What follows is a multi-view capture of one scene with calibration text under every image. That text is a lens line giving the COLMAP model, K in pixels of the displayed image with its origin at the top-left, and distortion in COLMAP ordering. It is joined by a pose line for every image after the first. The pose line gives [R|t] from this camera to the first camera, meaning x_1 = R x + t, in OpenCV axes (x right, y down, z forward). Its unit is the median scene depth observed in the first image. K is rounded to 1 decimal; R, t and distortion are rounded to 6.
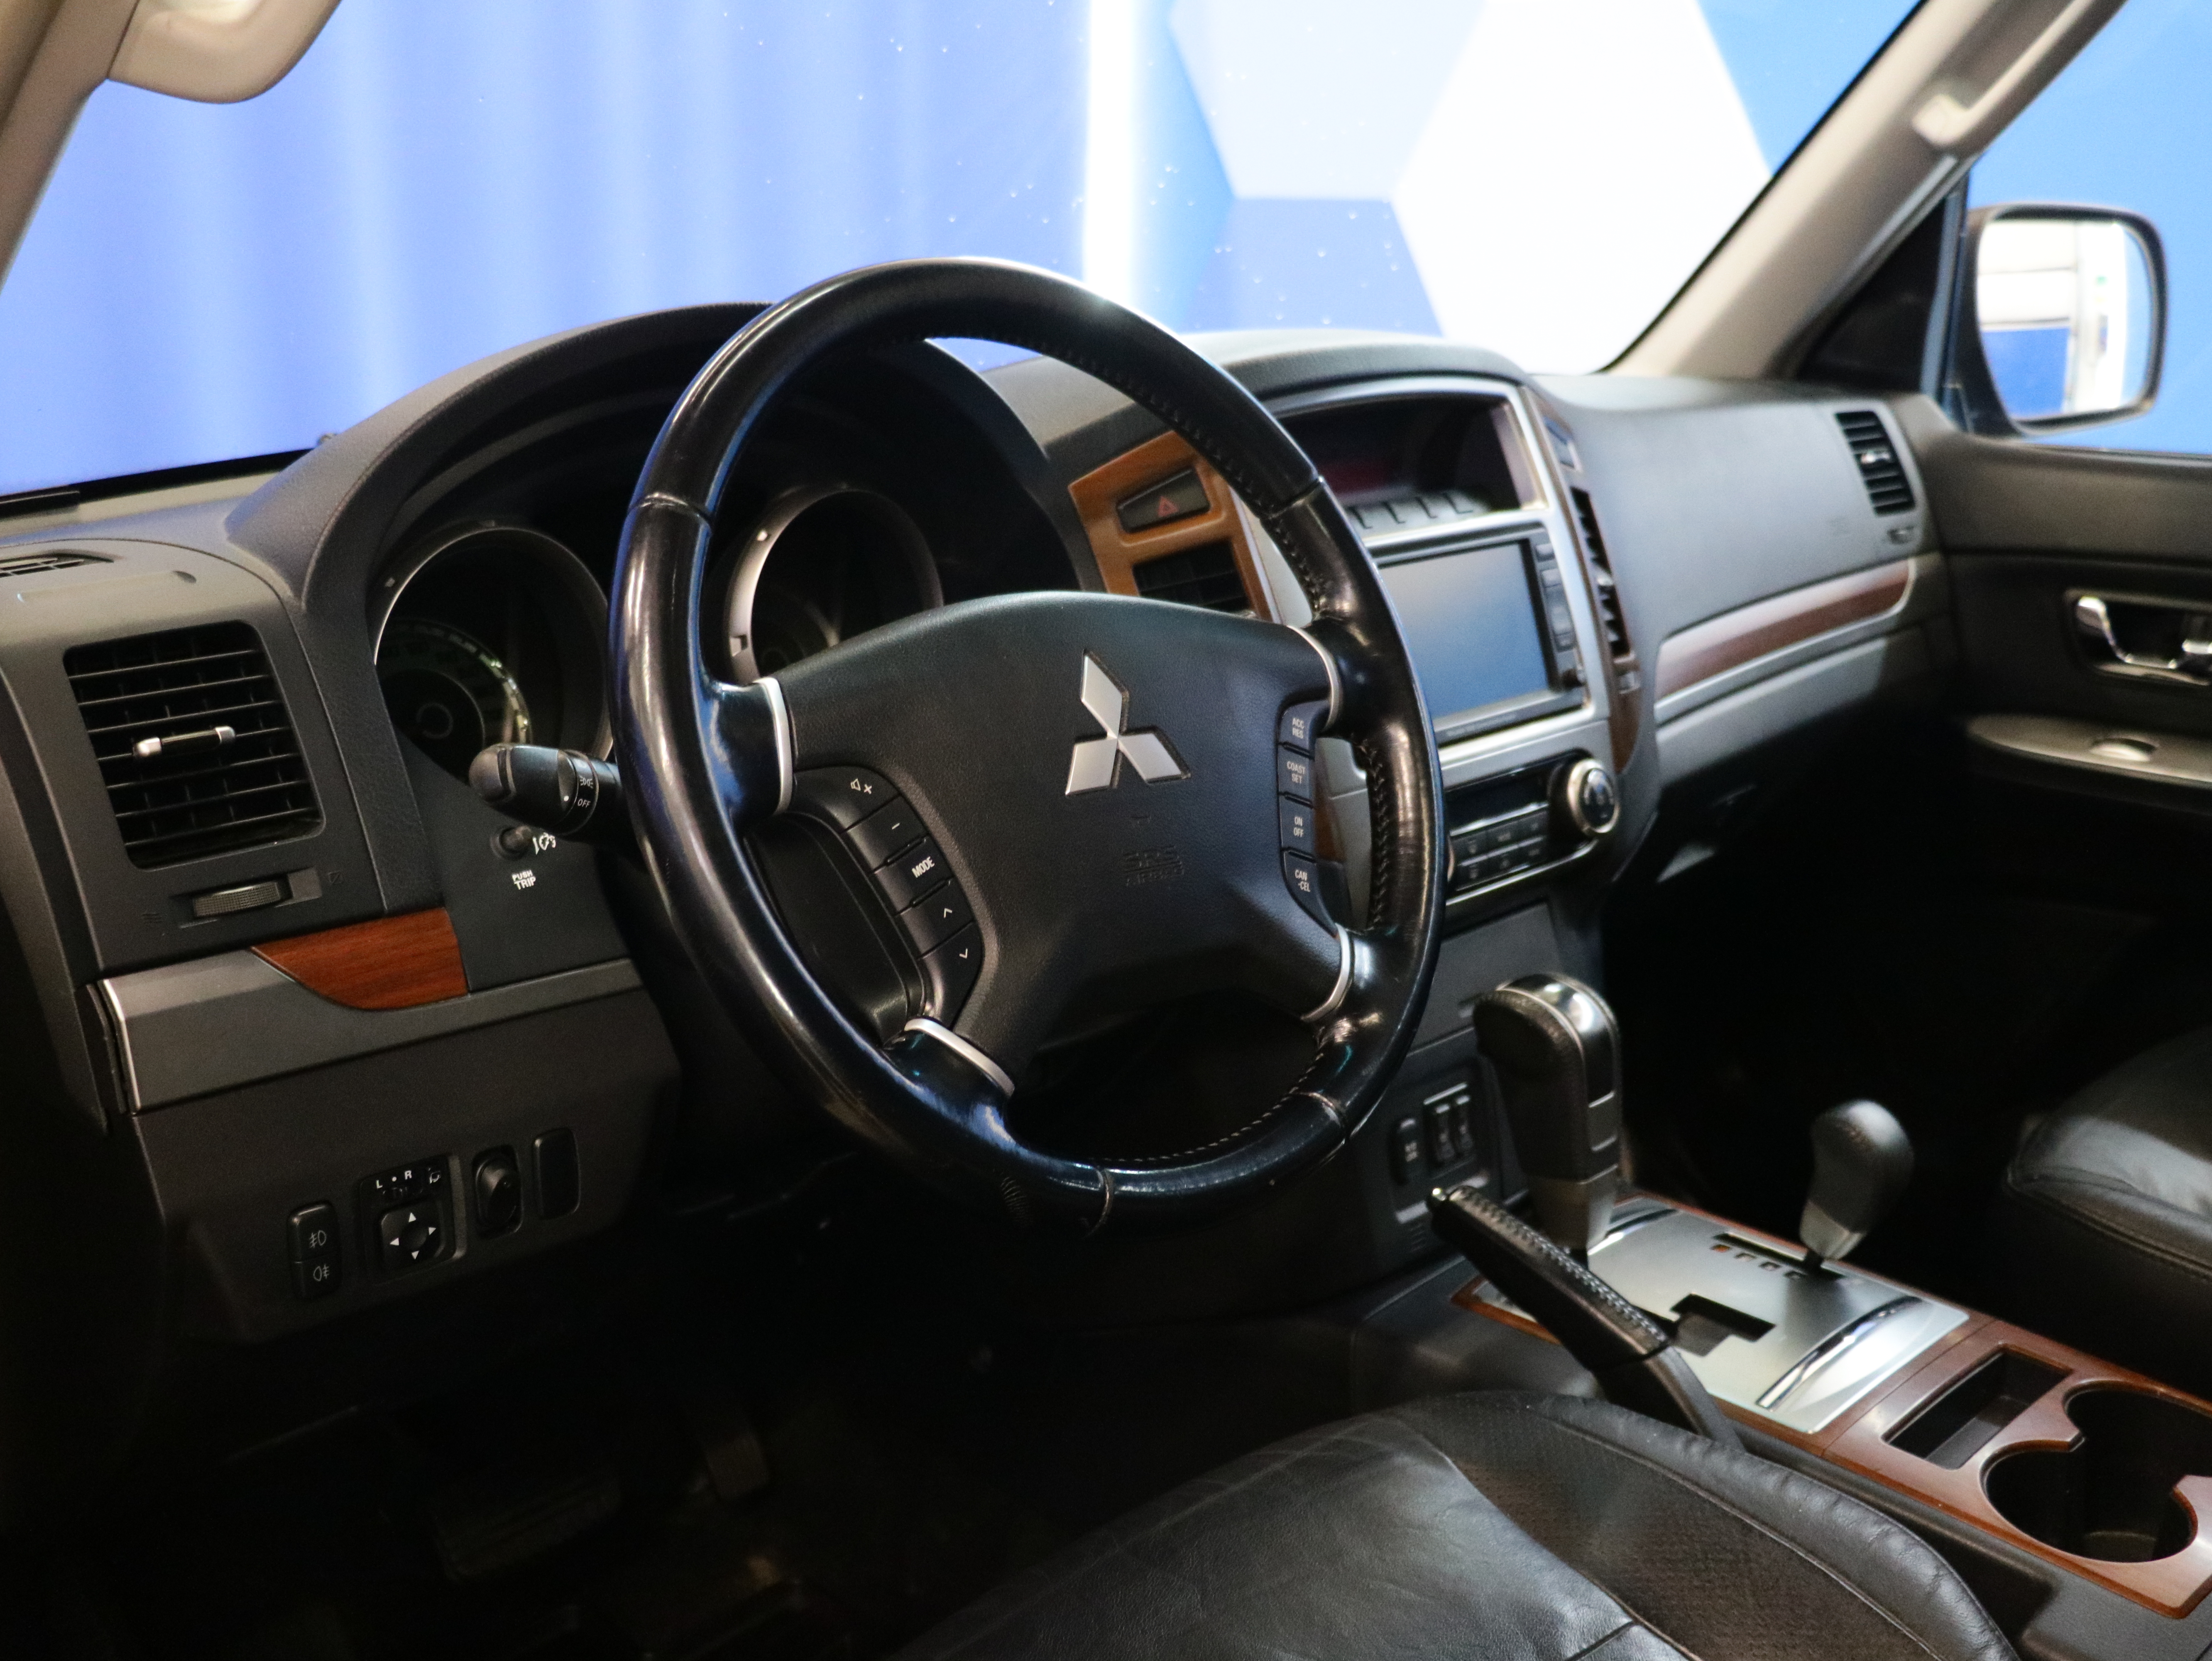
lens RADIAL K [[2278.6, 0, 1121.3], [0, 2278.6, 811.8], [0, 0, 1]] dist [-0.012047, 0.000000]
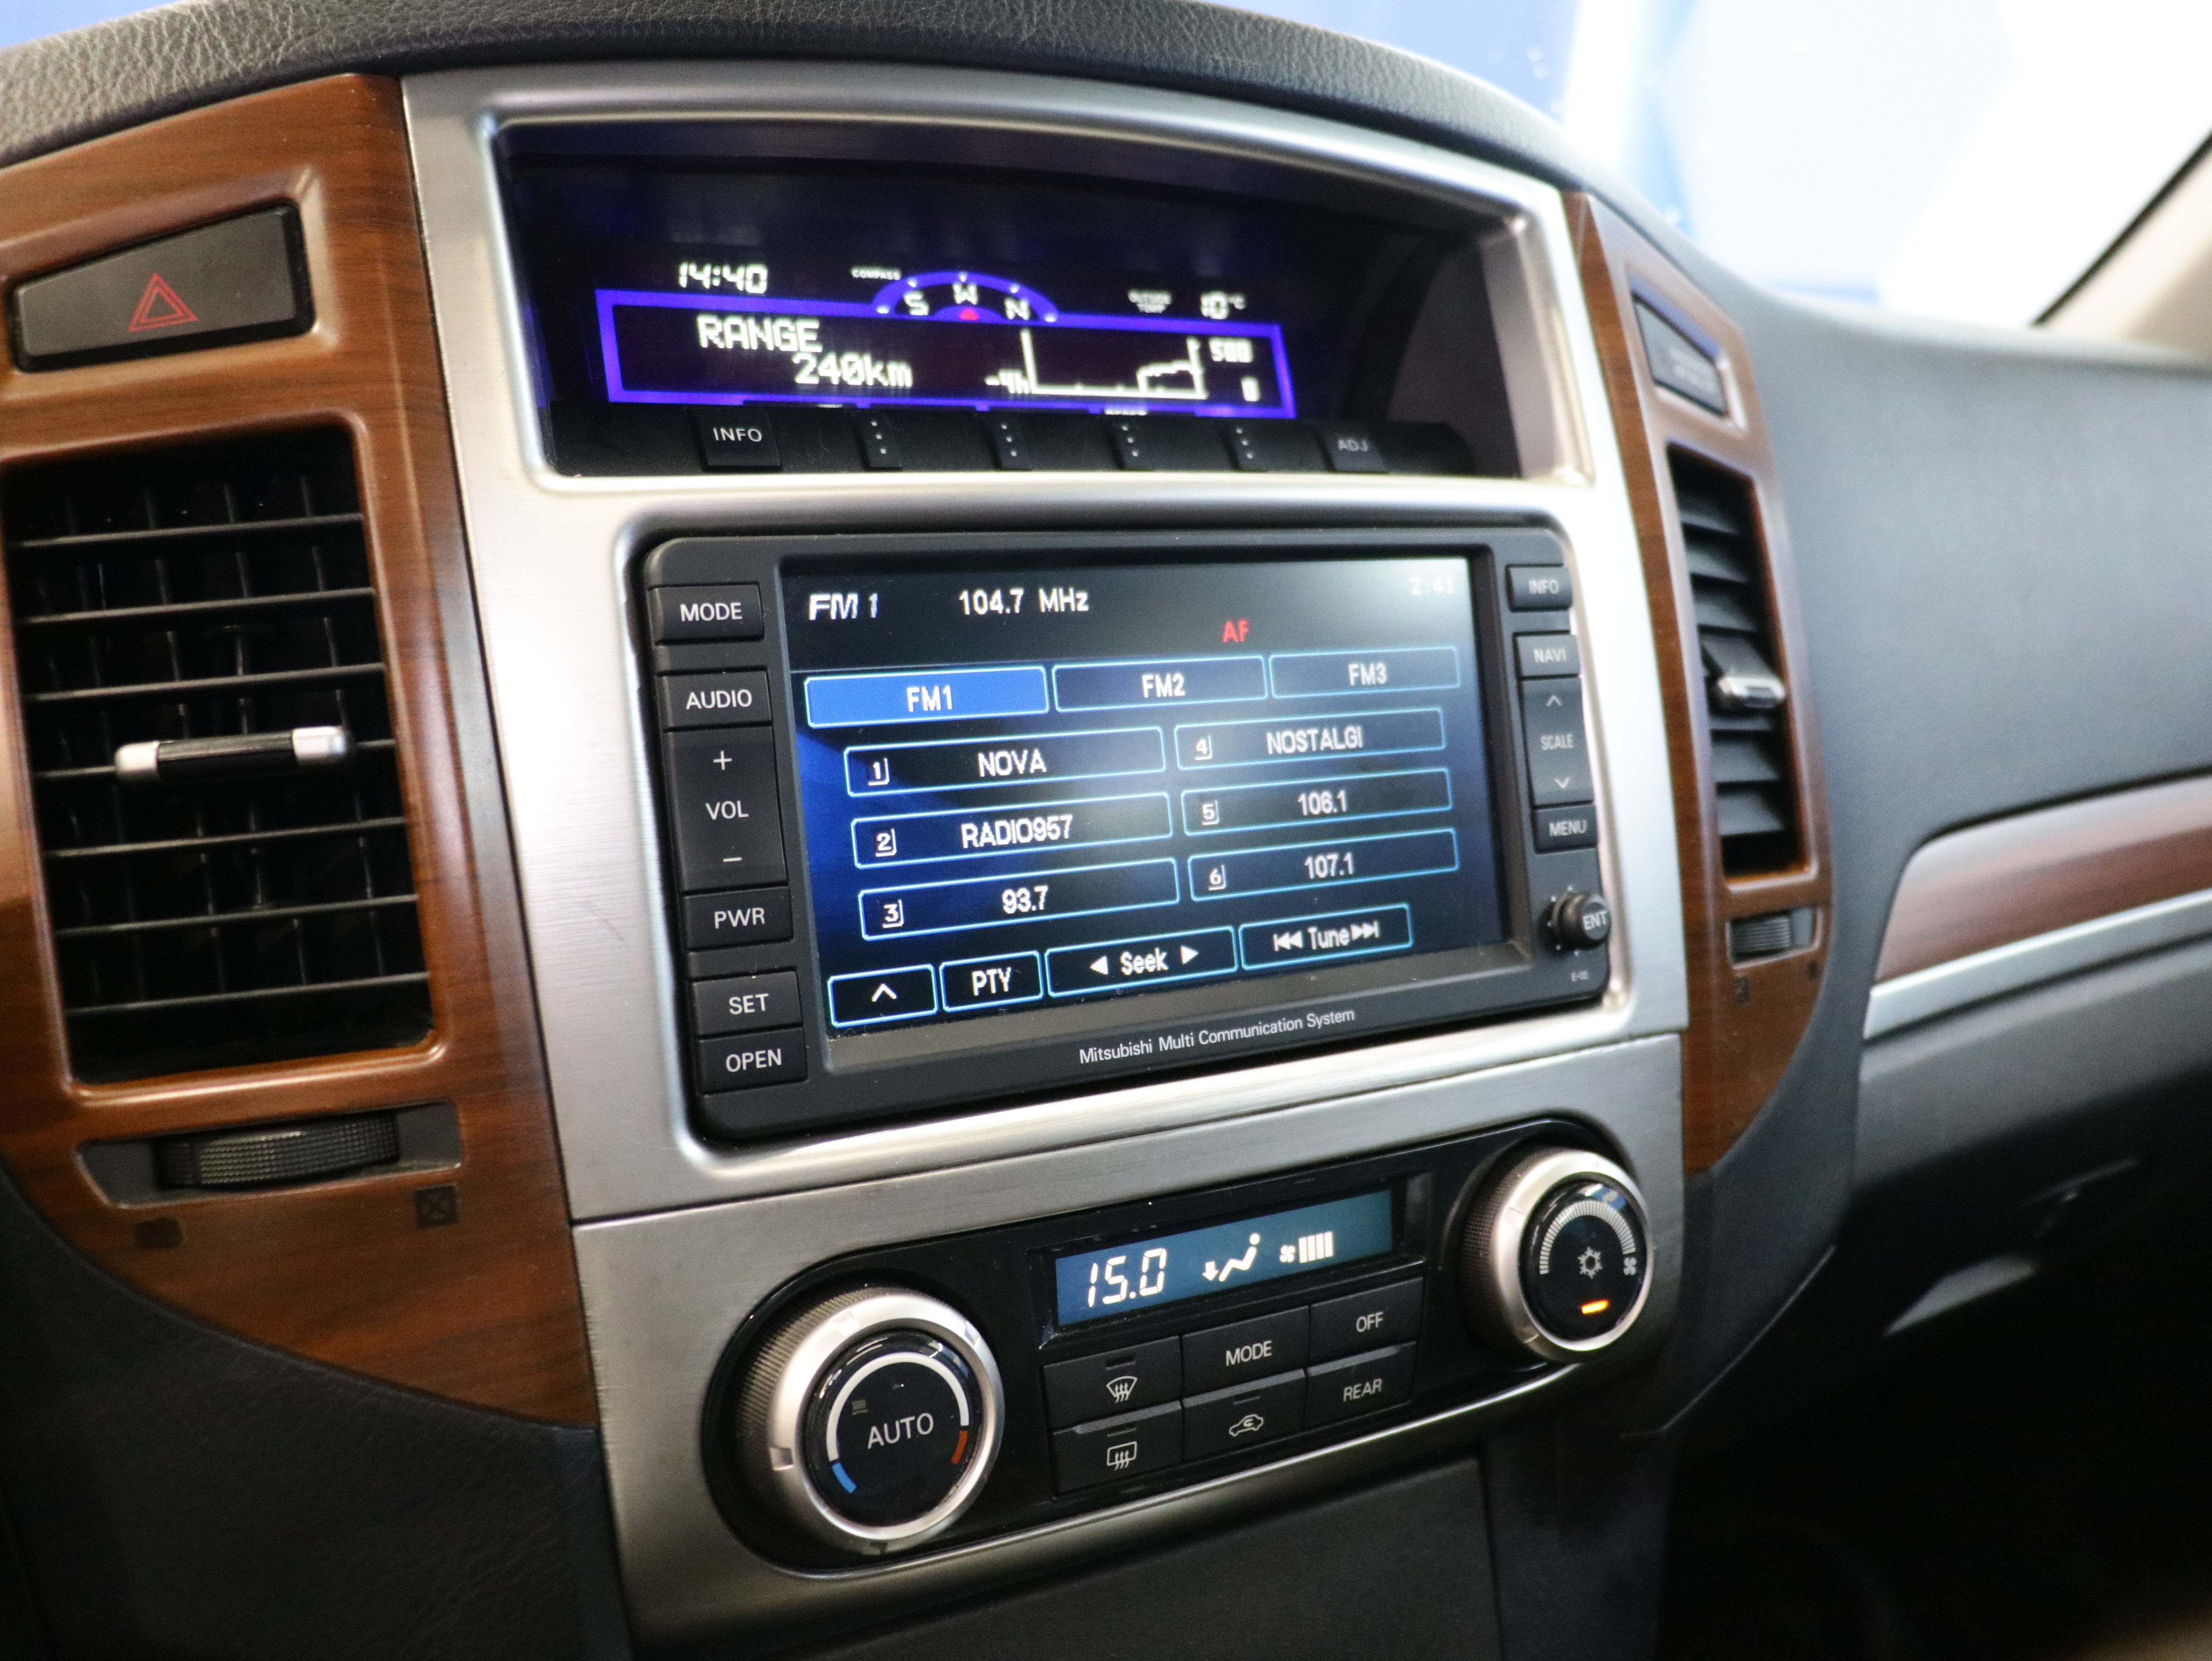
lens RADIAL K [[1935.1, 0, 1090.0], [0, 1935.1, 829.1], [0, 0, 1]] dist [-0.014320, 0.011465]
pose [[0.954584, 0.117865, -0.273638, 0.238986], [-0.122234, 0.992501, 0.001093, -0.074911], [0.271715, 0.032404, 0.961832, 0.766871]]
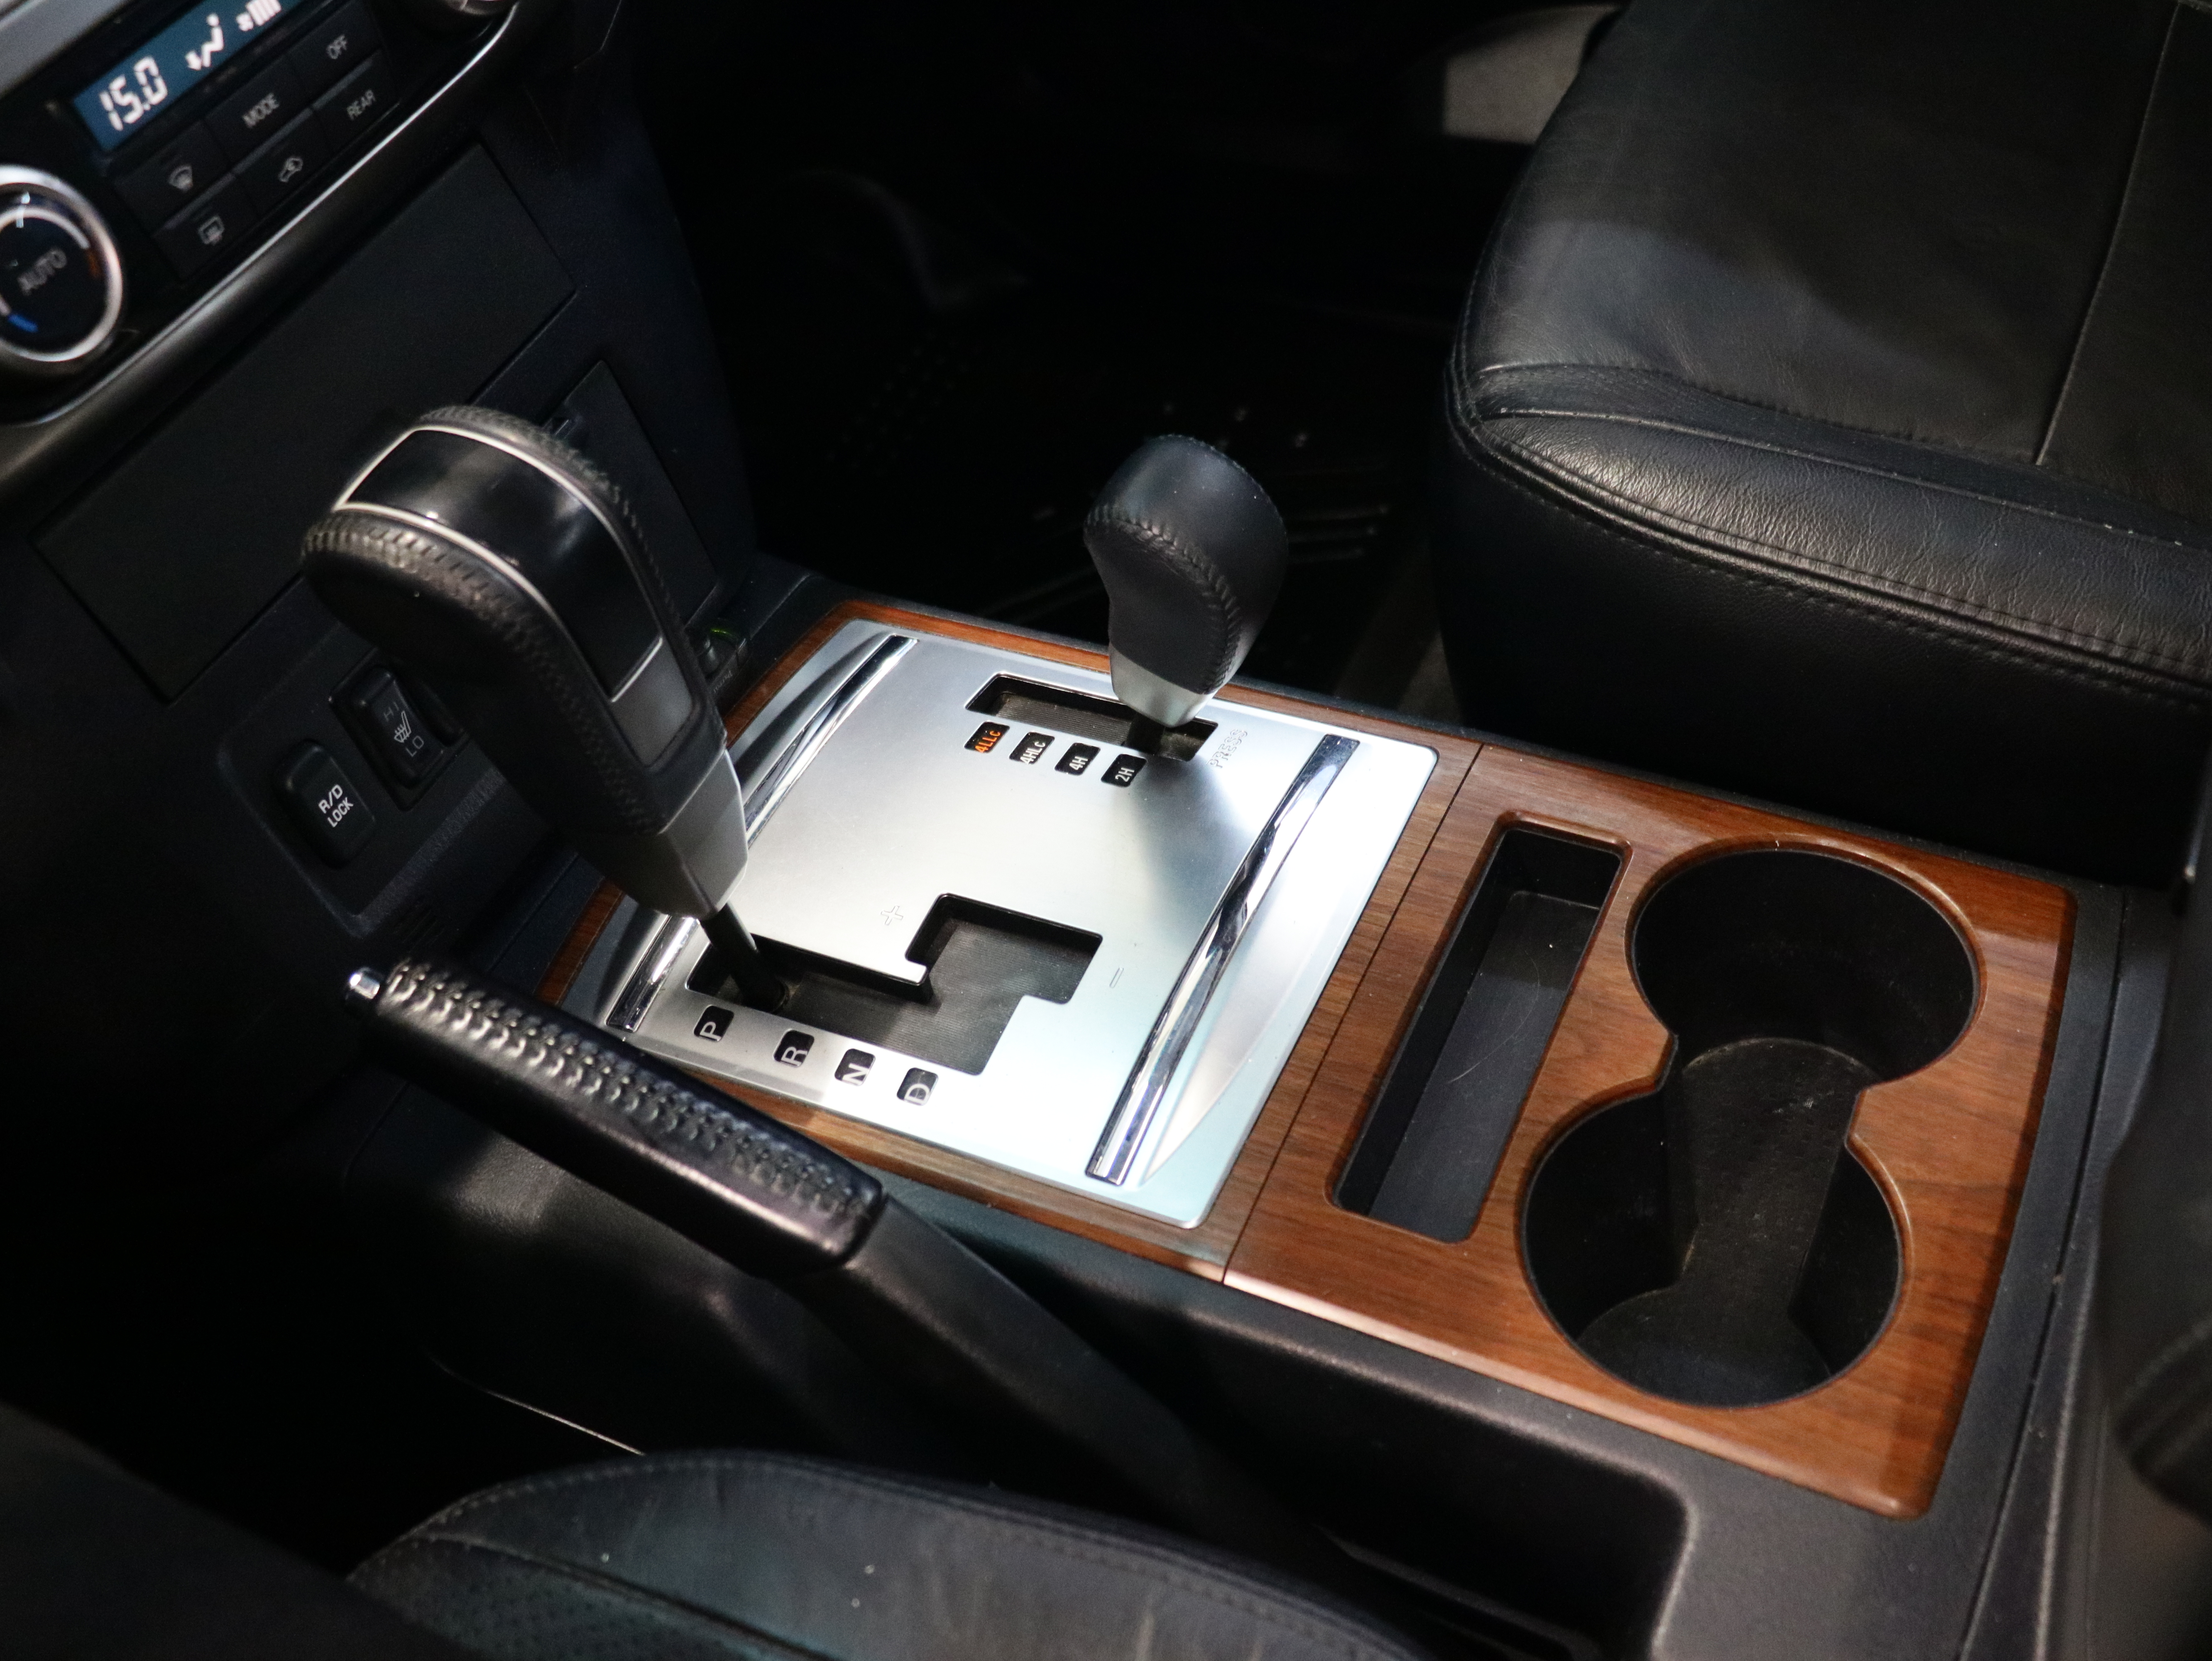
lens RADIAL K [[2278.6, 0, 1105.6], [0, 2278.6, 819.8], [0, 0, 1]] dist [-0.012047, 0.000000]
pose [[0.934782, -0.332052, 0.126193, 0.239752], [0.225879, 0.829815, 0.510279, -0.066614], [-0.274156, -0.448495, 0.850700, 0.585498]]
